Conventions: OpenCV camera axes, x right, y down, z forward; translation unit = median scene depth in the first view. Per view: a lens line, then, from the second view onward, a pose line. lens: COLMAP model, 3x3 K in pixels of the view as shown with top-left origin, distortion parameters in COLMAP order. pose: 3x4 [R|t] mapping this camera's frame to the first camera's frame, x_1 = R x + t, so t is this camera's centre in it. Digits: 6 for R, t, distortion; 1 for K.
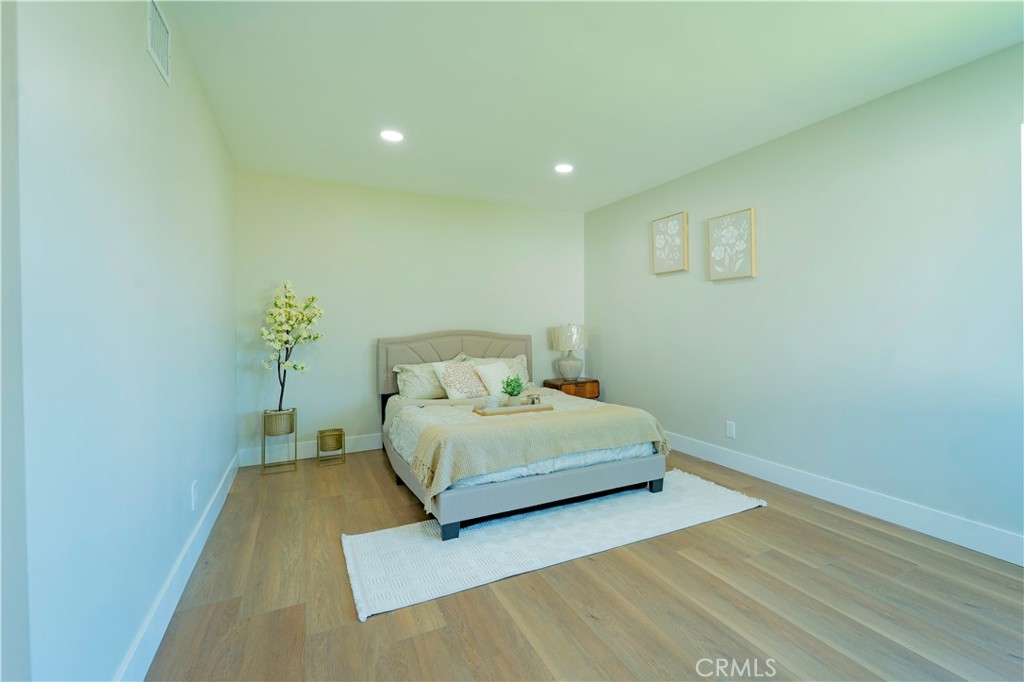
lens RADIAL K [[446.9, 0, 514.5], [0, 446.9, 329.7], [0, 0, 1]] dist [-0.000936, -0.000237]
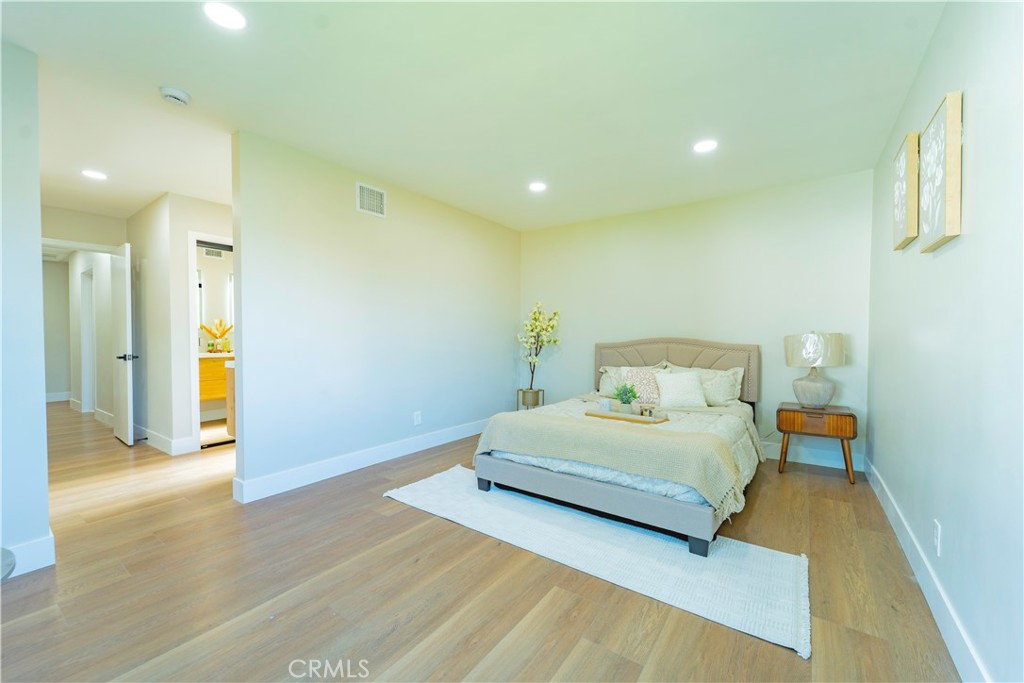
lens RADIAL K [[393.0, 0, 512.0], [0, 393.0, 341.5], [0, 0, 1]] dist [0.000723, 0.000038]
pose [[0.474598, 0.022591, -0.879912, 0.743770], [-0.011597, 0.999744, 0.019413, -0.005549], [0.880126, 0.000991, 0.474739, 0.407457]]
